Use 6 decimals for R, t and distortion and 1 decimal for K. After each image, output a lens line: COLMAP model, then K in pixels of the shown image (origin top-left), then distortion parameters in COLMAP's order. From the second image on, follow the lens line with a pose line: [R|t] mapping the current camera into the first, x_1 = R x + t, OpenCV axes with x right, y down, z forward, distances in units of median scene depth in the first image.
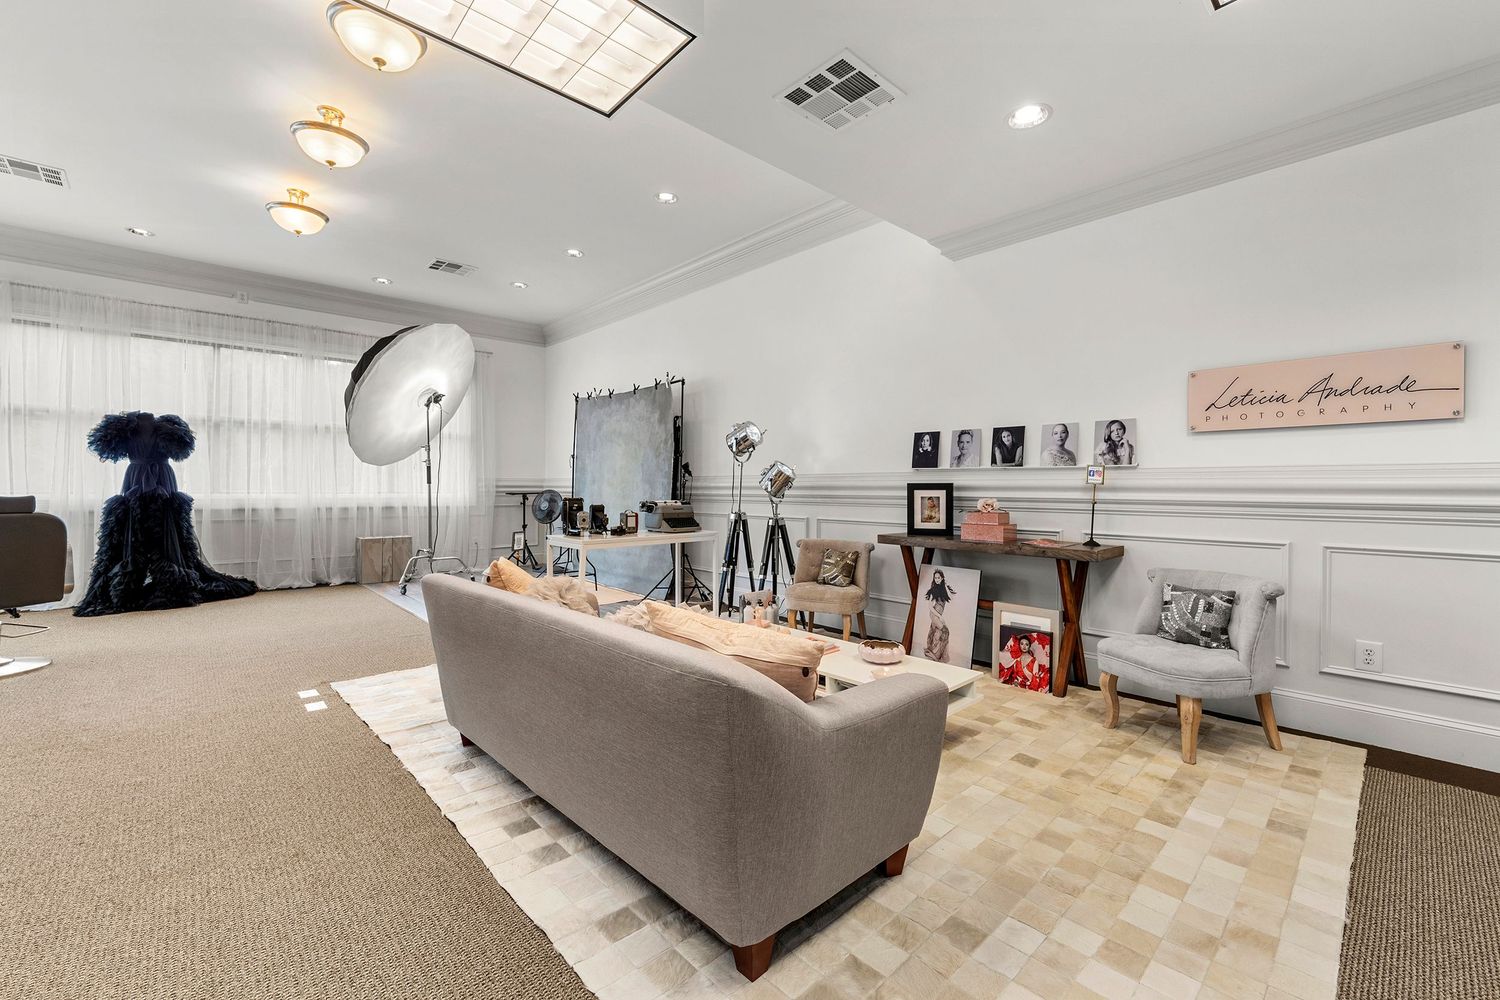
lens RADIAL K [[617.0, 0, 745.7], [0, 617.0, 492.7], [0, 0, 1]] dist [-0.001399, -0.000207]
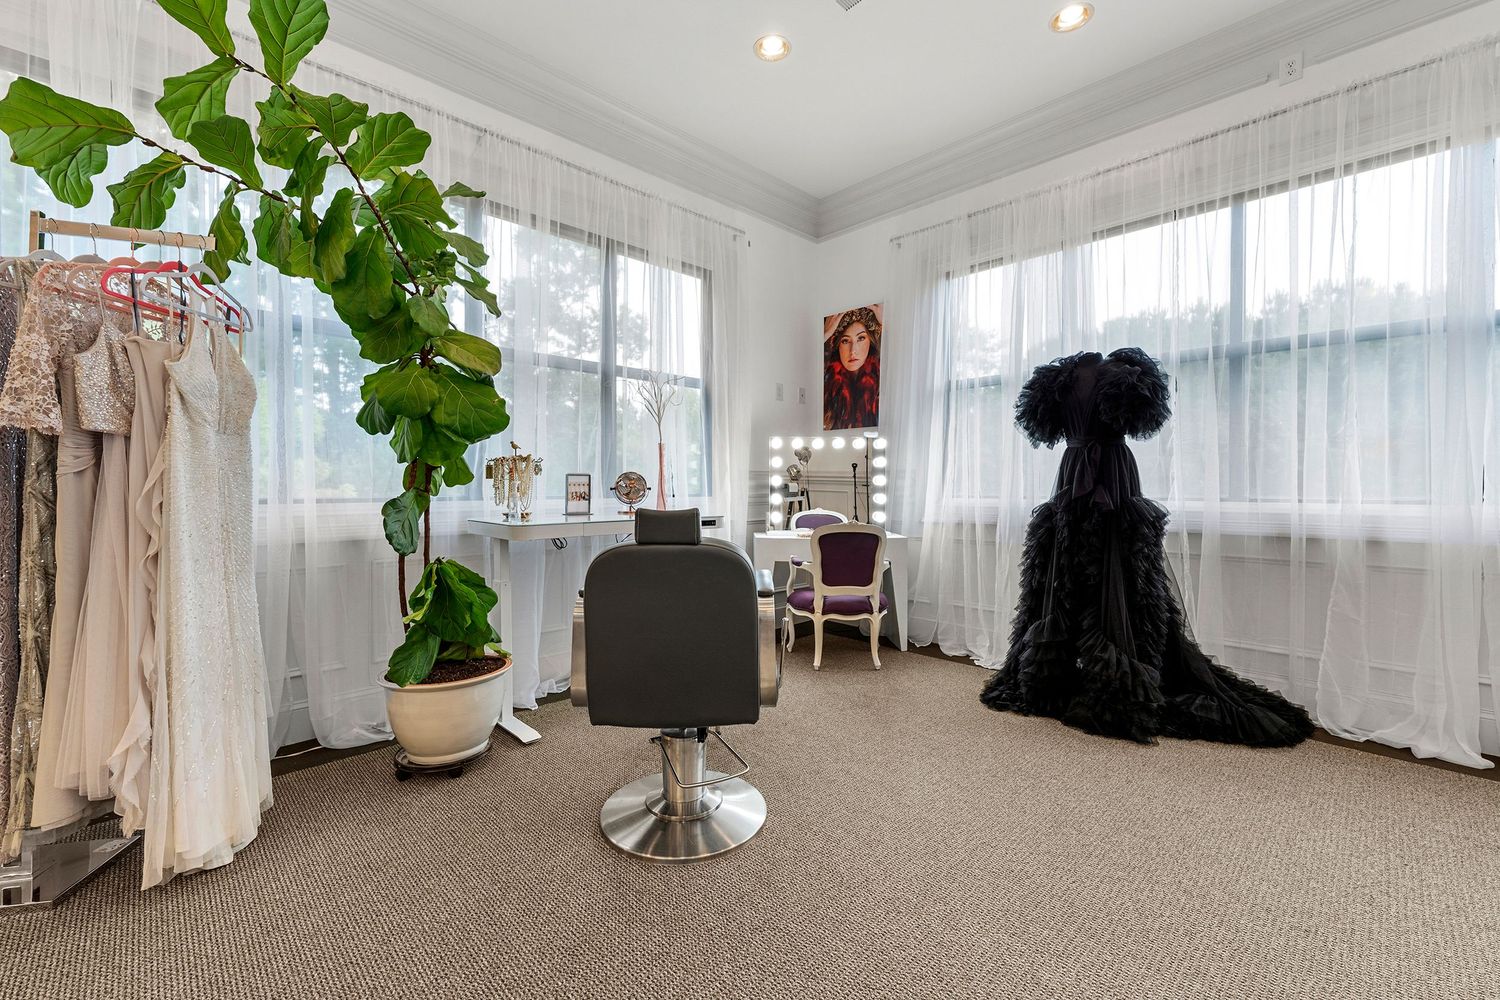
lens RADIAL K [[610.7, 0, 755.2], [0, 610.7, 493.5], [0, 0, 1]] dist [0.000495, 0.000056]
pose [[0.043820, 0.005970, -0.999022, -0.444656], [-0.004879, 0.999971, 0.005762, -0.006790], [0.999028, 0.004621, 0.043848, 0.681196]]
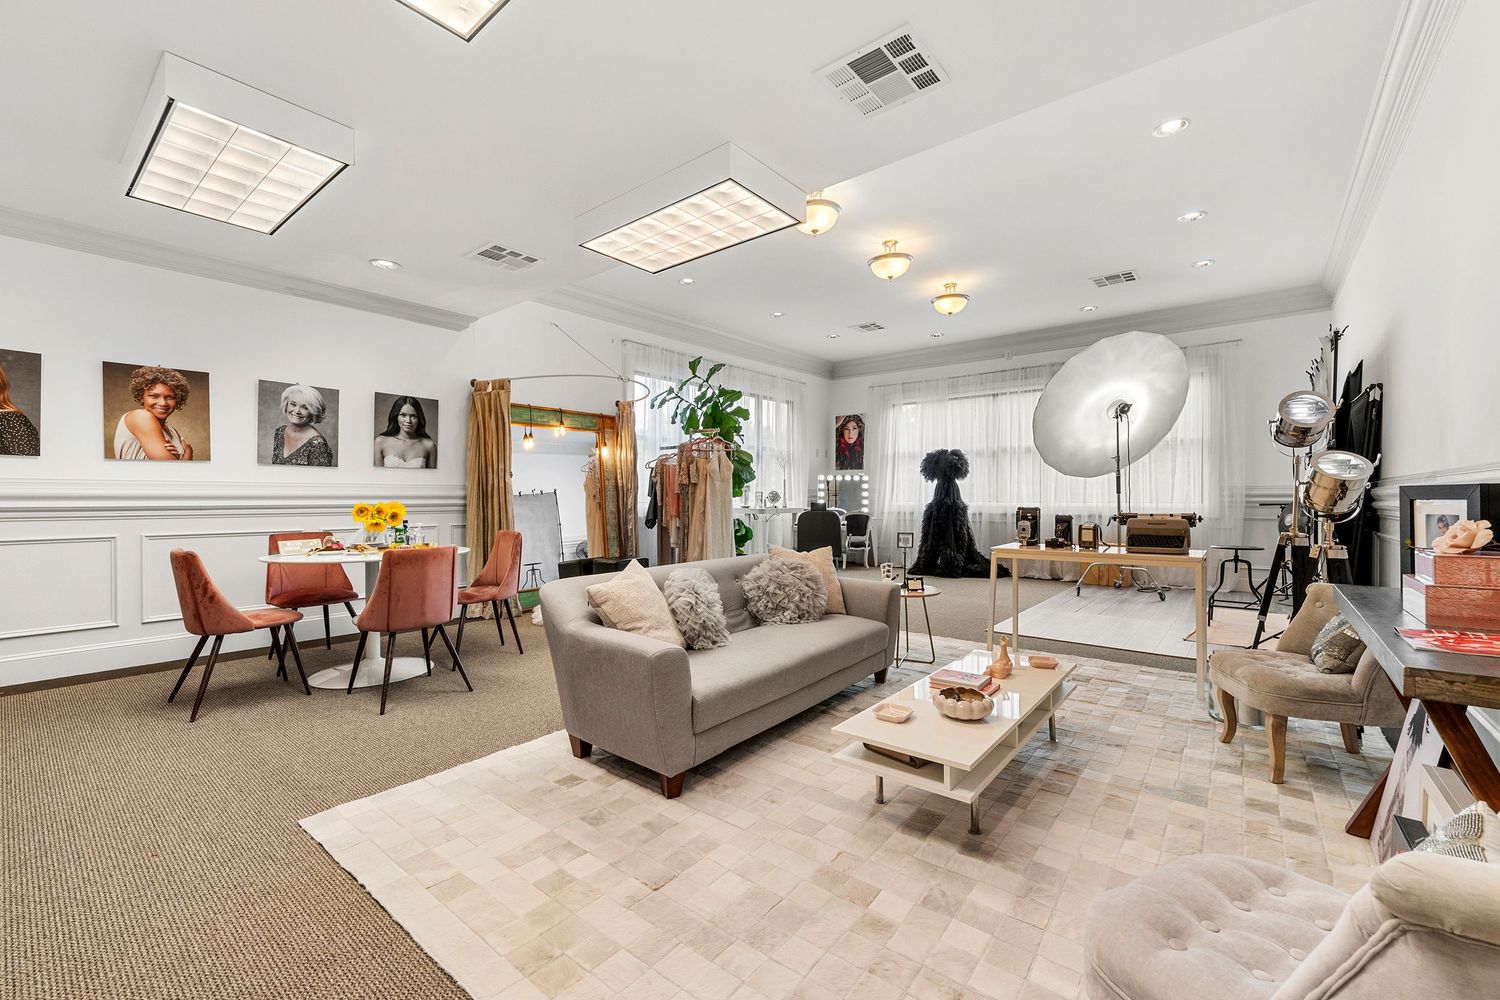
lens RADIAL K [[610.7, 0, 755.2], [0, 610.7, 493.5], [0, 0, 1]] dist [0.000495, 0.000056]
pose [[0.147132, -0.009415, -0.989072, 0.474580], [-0.005372, 0.999932, -0.010317, -0.001104], [0.989102, 0.006831, 0.147071, 0.305089]]
